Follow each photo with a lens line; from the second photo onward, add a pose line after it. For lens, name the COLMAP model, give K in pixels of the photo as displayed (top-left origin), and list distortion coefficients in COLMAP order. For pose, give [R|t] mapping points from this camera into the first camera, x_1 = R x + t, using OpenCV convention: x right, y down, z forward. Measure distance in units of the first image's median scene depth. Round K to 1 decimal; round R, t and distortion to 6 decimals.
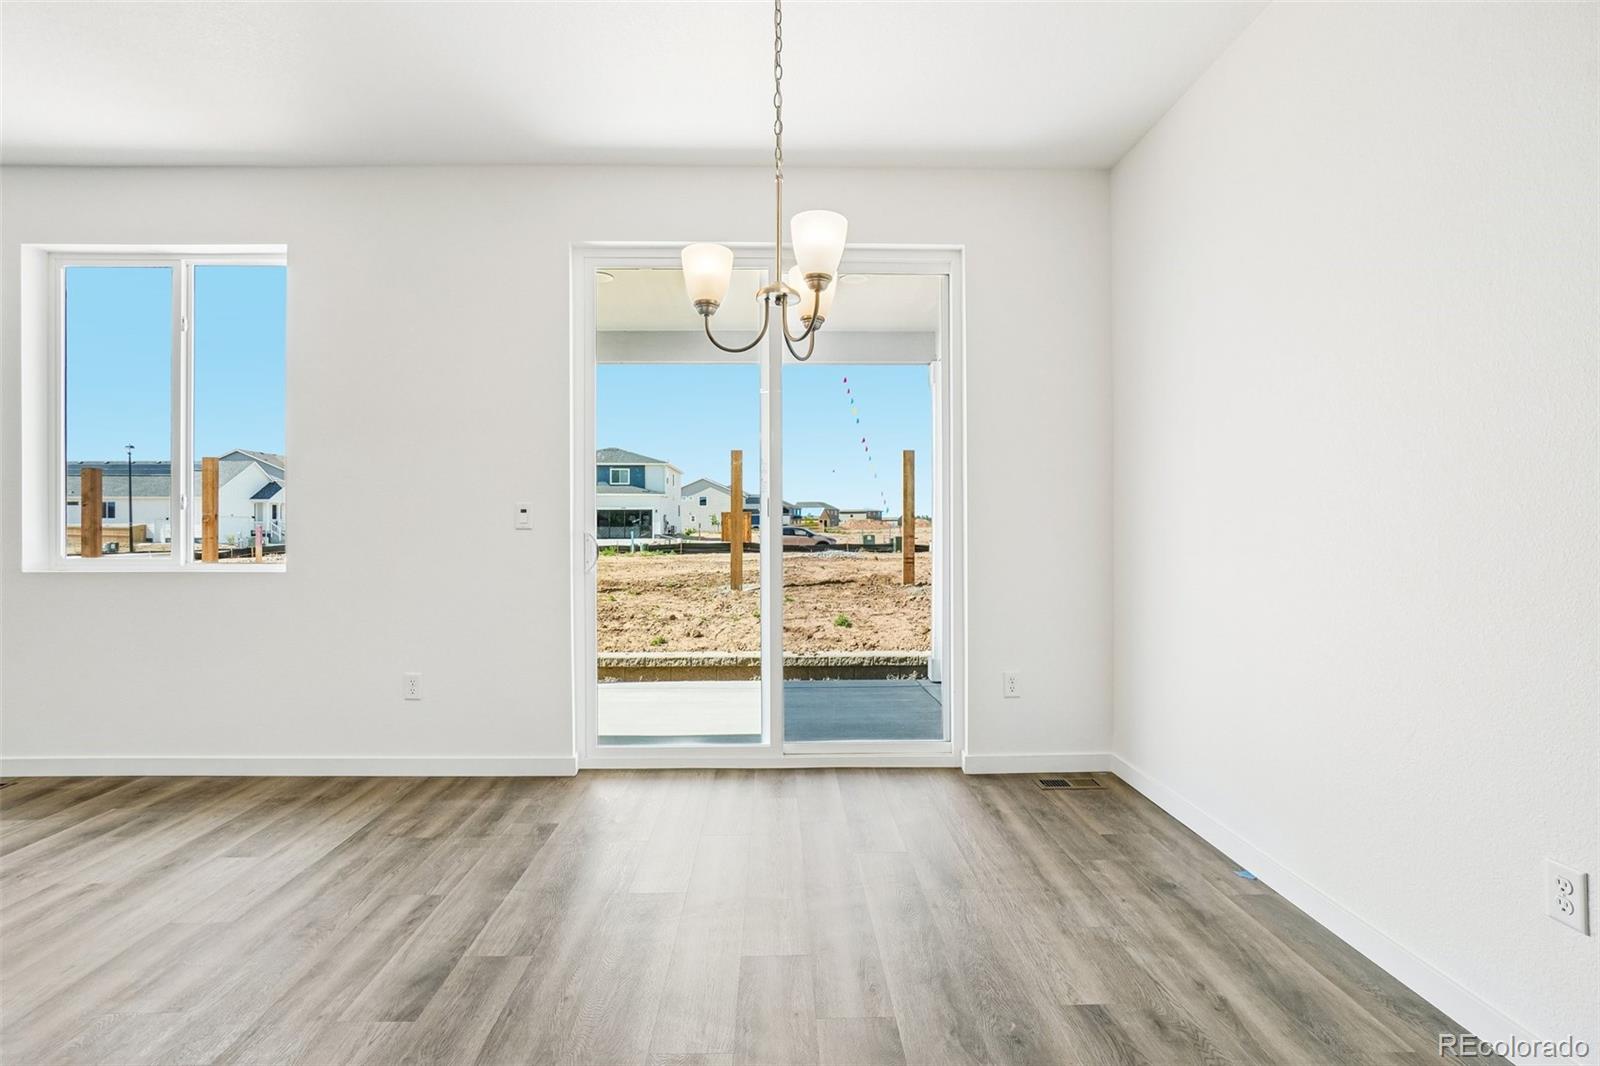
lens RADIAL K [[790.3, 0, 794.6], [0, 790.3, 530.1], [0, 0, 1]] dist [-0.052743, 0.027316]
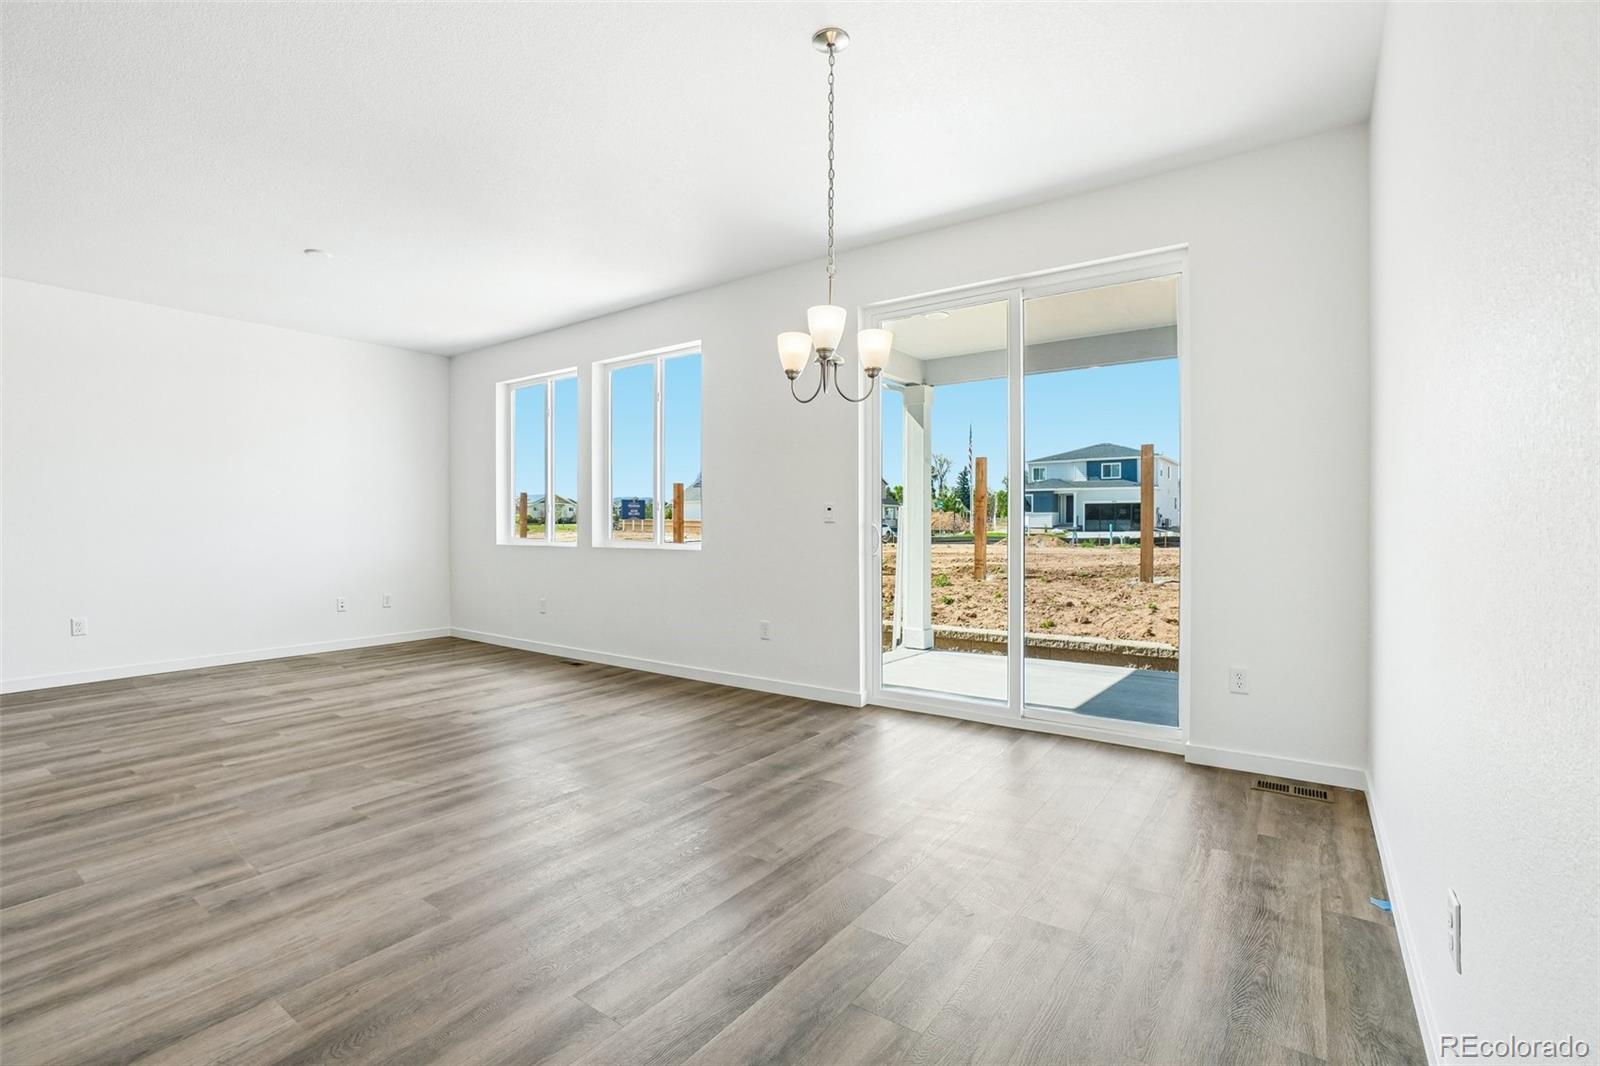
lens RADIAL K [[730.3, 0, 788.2], [0, 730.3, 523.1], [0, 0, 1]] dist [-0.035786, 0.000501]
pose [[0.792258, -0.000233, -0.610186, 0.375177], [0.000069, 1.000000, -0.000292, 0.000539], [0.610186, 0.000189, 0.792258, -0.054900]]
